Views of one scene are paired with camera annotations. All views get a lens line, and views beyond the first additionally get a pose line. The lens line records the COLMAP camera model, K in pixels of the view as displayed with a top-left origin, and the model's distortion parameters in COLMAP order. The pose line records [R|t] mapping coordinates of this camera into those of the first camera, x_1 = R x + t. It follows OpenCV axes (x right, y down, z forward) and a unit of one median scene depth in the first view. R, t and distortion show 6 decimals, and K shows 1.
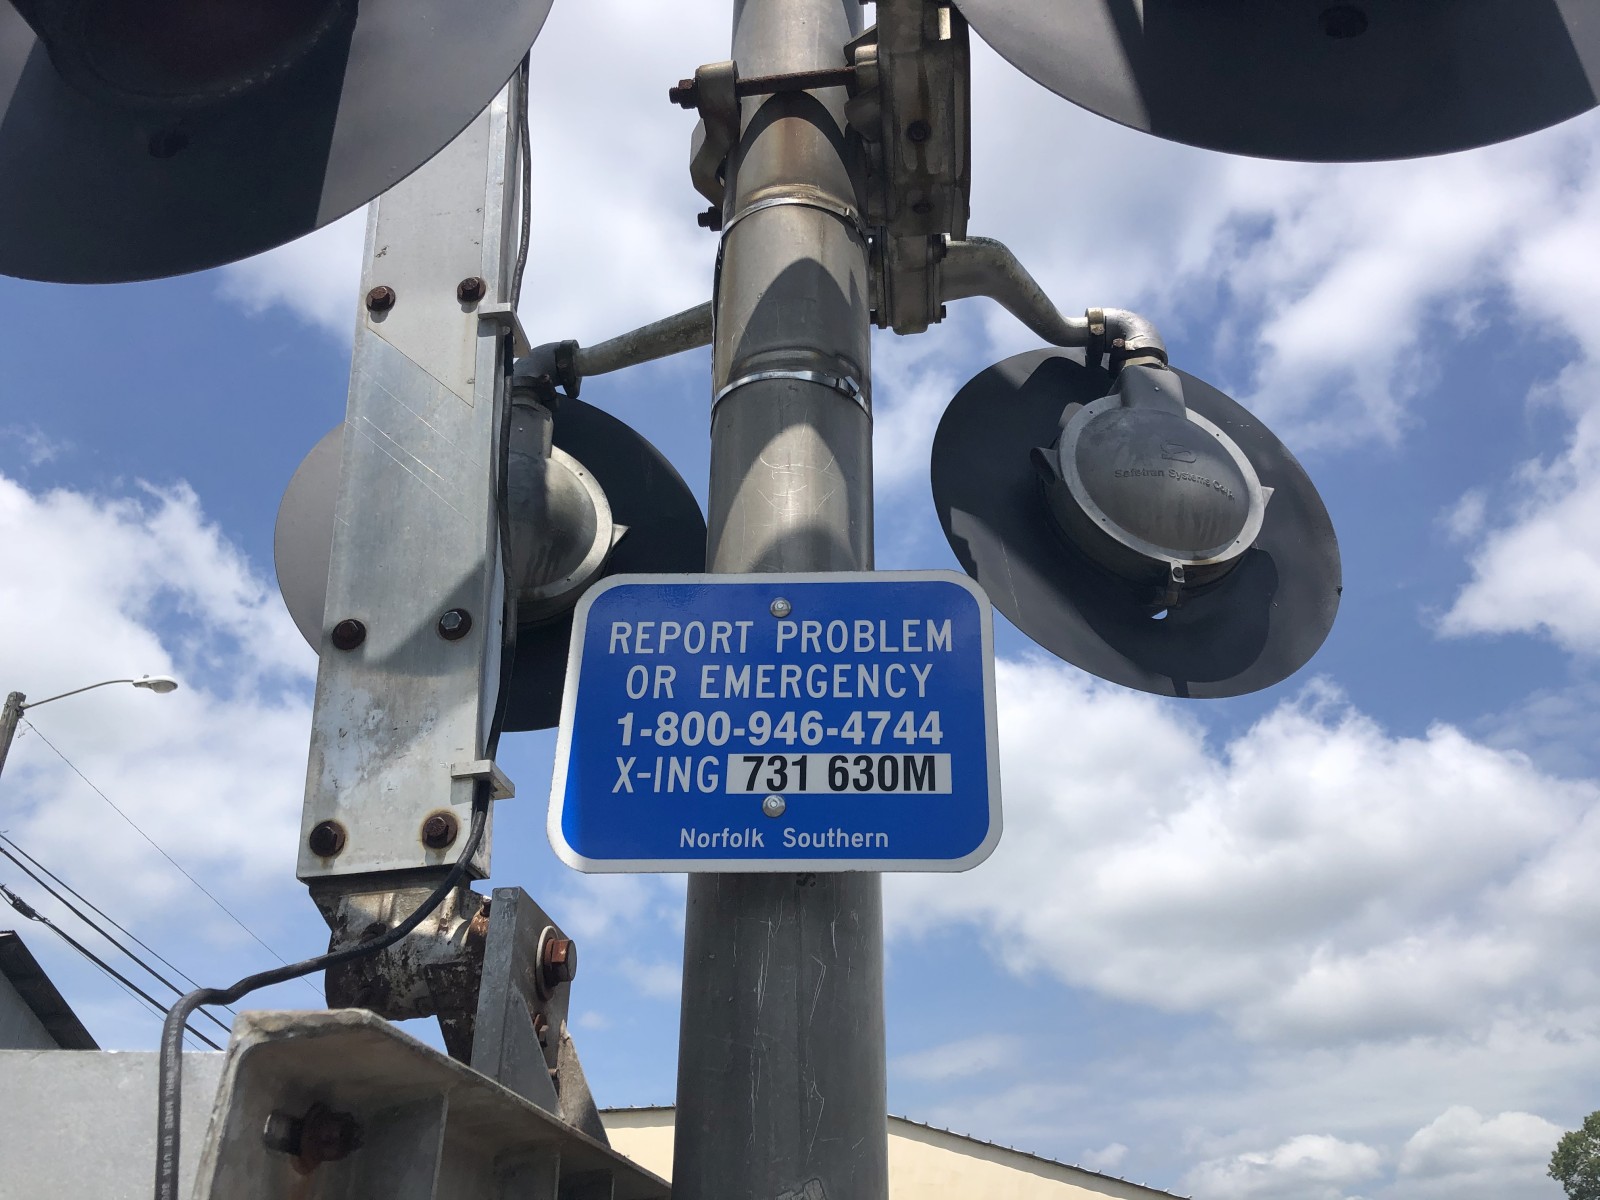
lens RADIAL K [[1285.1, 0, 803.7], [0, 1285.1, 610.9], [0, 0, 1]] dist [0.016013, -0.036722]
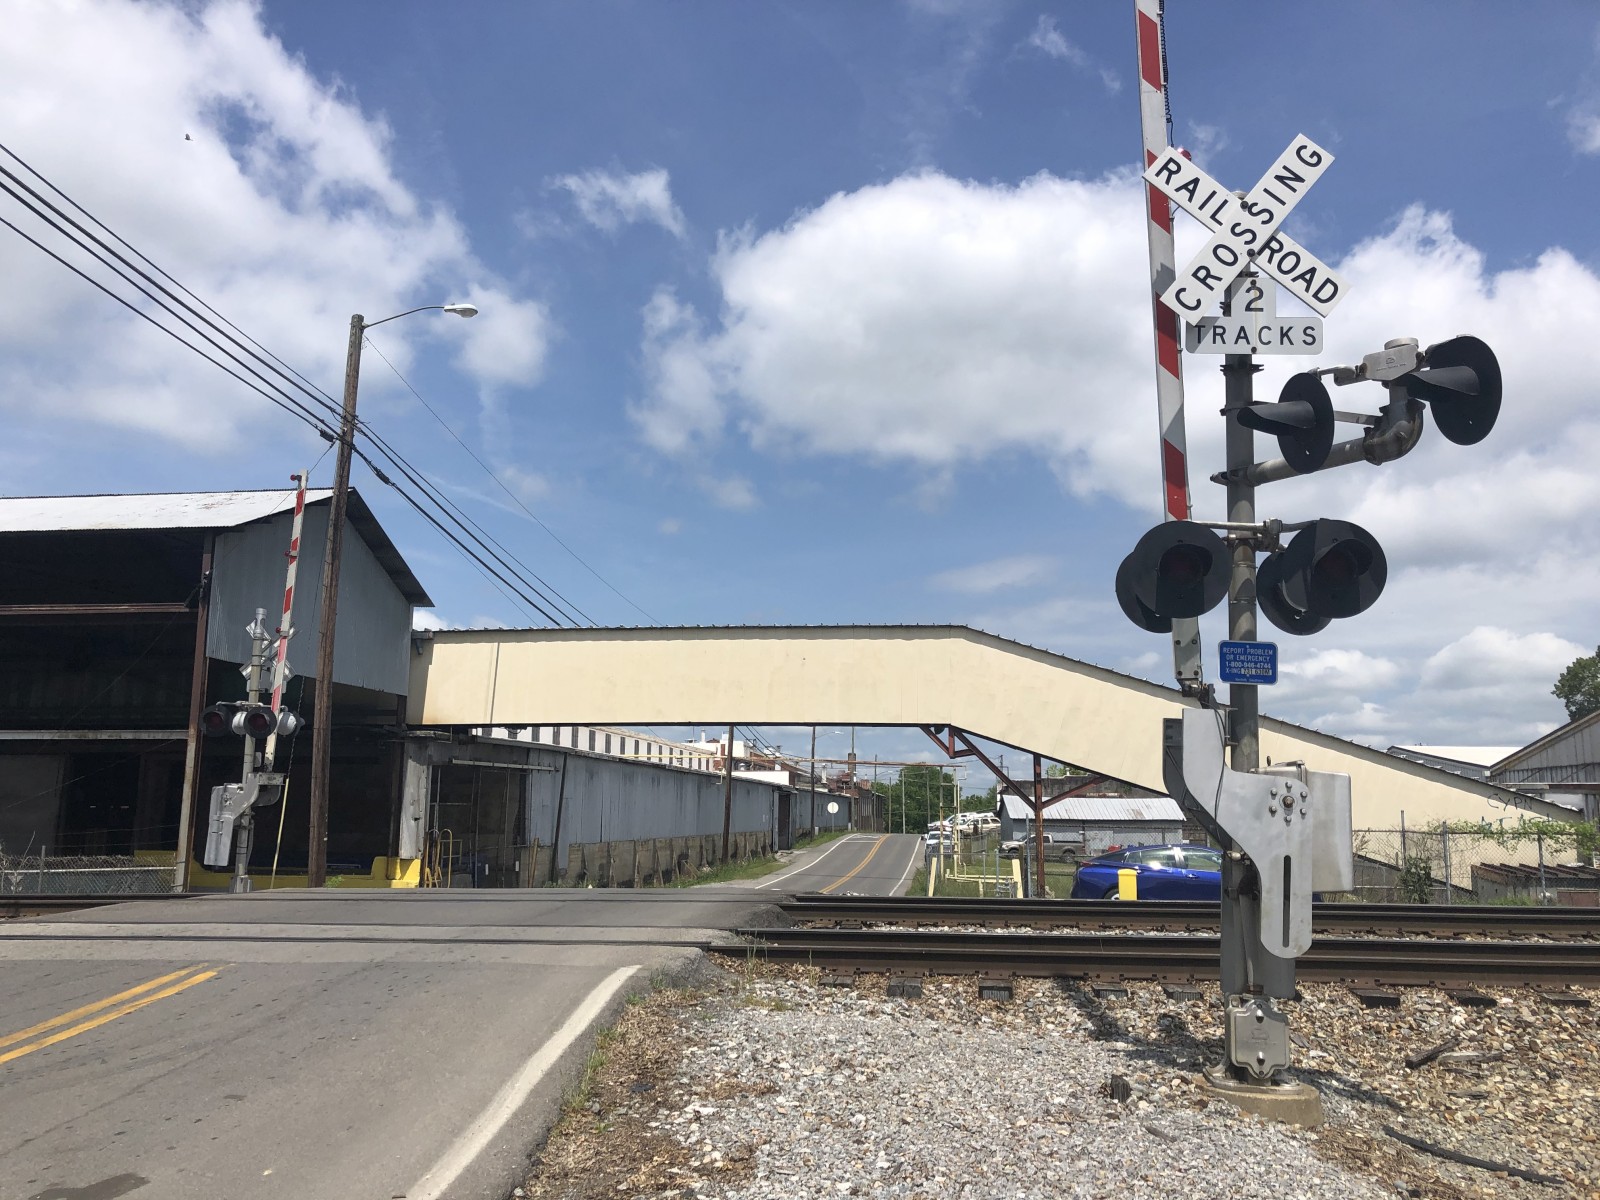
lens RADIAL K [[1285.1, 0, 783.9], [0, 1285.1, 593.2], [0, 0, 1]] dist [0.016013, -0.036722]
pose [[0.997845, 0.030442, -0.058130, -2.219588], [-0.008169, 0.936613, 0.350270, -2.809625], [0.065109, -0.349040, 0.934843, -5.845002]]
